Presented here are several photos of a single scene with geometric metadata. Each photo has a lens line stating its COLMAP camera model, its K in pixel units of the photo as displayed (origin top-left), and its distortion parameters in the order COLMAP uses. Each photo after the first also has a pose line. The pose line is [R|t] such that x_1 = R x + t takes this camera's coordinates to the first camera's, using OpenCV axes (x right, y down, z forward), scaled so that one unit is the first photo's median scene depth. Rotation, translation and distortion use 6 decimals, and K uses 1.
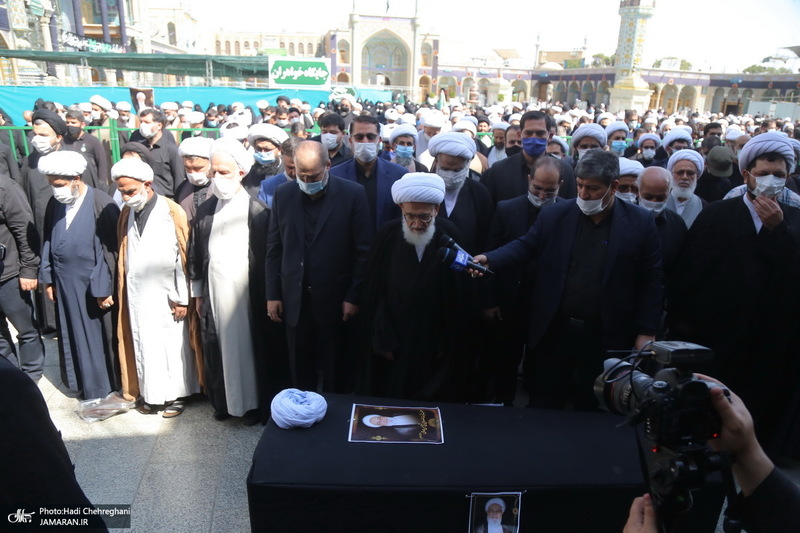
lens RADIAL K [[555.2, 0, 400.0], [0, 555.2, 266.5], [0, 0, 1]] dist [-0.125893, 0.082810]
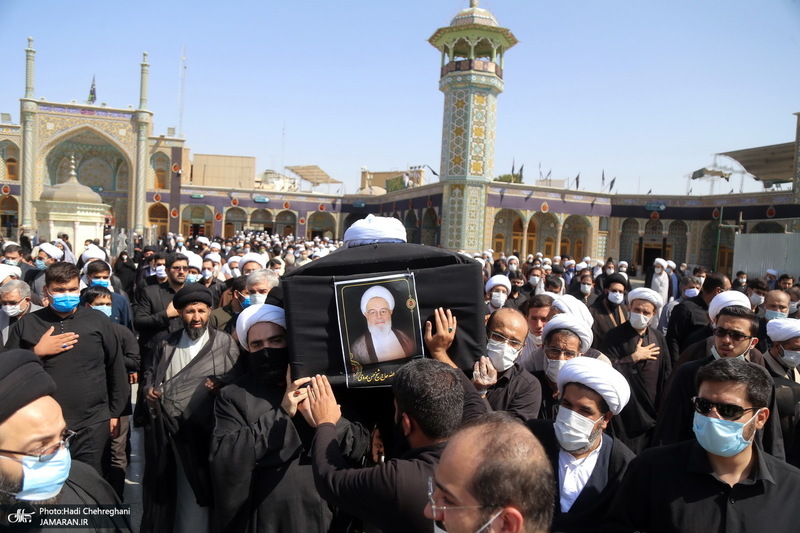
lens RADIAL K [[555.2, 0, 400.0], [0, 555.2, 266.5], [0, 0, 1]] dist [-0.125893, 0.082810]
pose [[0.992157, 0.009958, 0.124599, 0.281380], [0.022475, 0.966365, -0.256190, -0.141844], [-0.122959, 0.256981, 0.958562, 0.479540]]
